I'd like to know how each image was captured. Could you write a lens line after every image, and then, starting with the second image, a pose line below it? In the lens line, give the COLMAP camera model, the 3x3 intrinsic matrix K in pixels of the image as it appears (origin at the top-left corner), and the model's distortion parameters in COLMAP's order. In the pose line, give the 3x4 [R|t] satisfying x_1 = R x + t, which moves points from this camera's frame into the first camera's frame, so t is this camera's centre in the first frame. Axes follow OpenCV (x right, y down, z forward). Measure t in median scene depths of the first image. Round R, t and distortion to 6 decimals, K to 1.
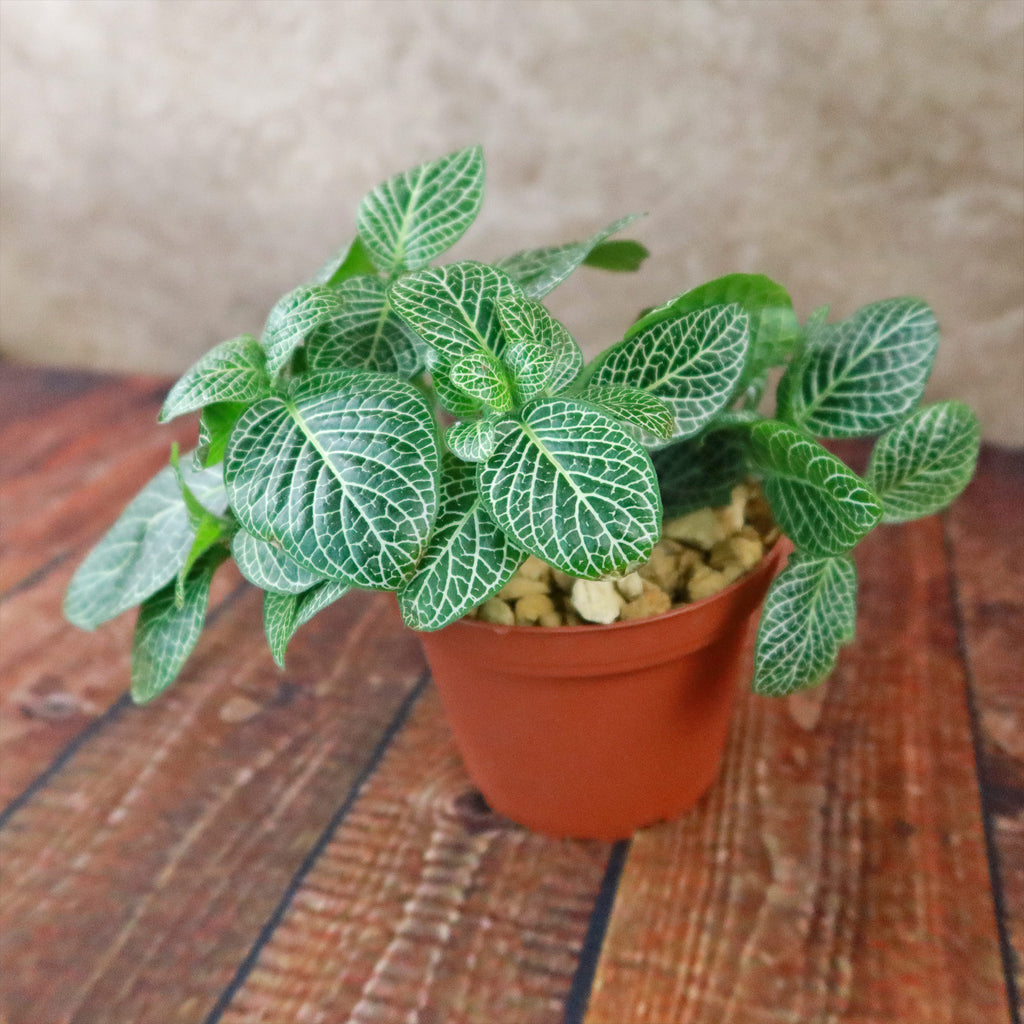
lens RADIAL K [[1150.1, 0, 463.1], [0, 1150.1, 477.2], [0, 0, 1]] dist [-0.008983, 0.039136]
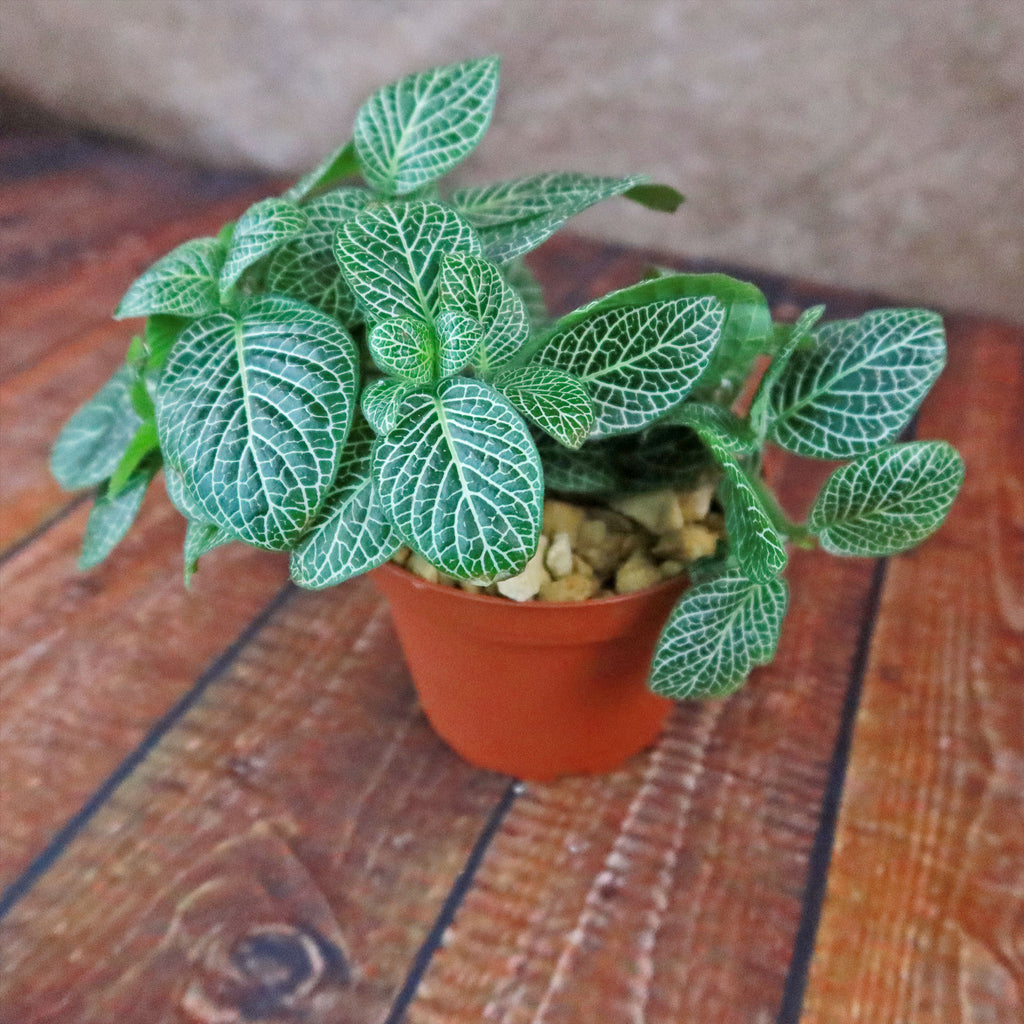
lens RADIAL K [[1139.0, 0, 467.0], [0, 1139.0, 512.4], [0, 0, 1]] dist [-0.026353, 0.001252]
pose [[0.974966, 0.189897, -0.115673, 0.205304], [-0.163526, 0.964859, 0.205686, -0.155769], [0.150668, -0.181621, 0.971758, 0.067353]]
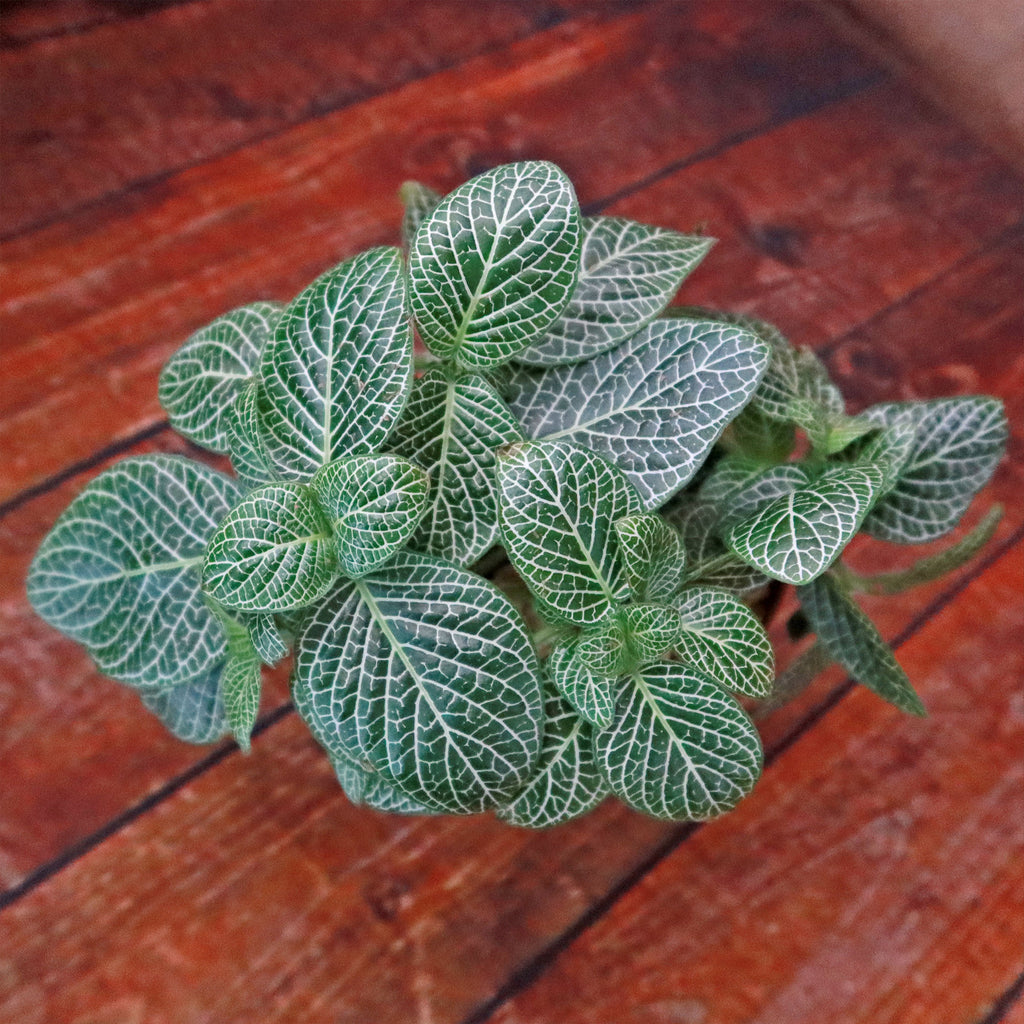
lens RADIAL K [[1232.7, 0, 457.0], [0, 1232.7, 512.9], [0, 0, 1]] dist [-0.120841, 0.459420]
pose [[0.967401, -0.064236, 0.244968, -0.349134], [-0.109547, 0.765973, 0.633470, -0.811083], [-0.228330, -0.639655, 0.733966, 0.352143]]
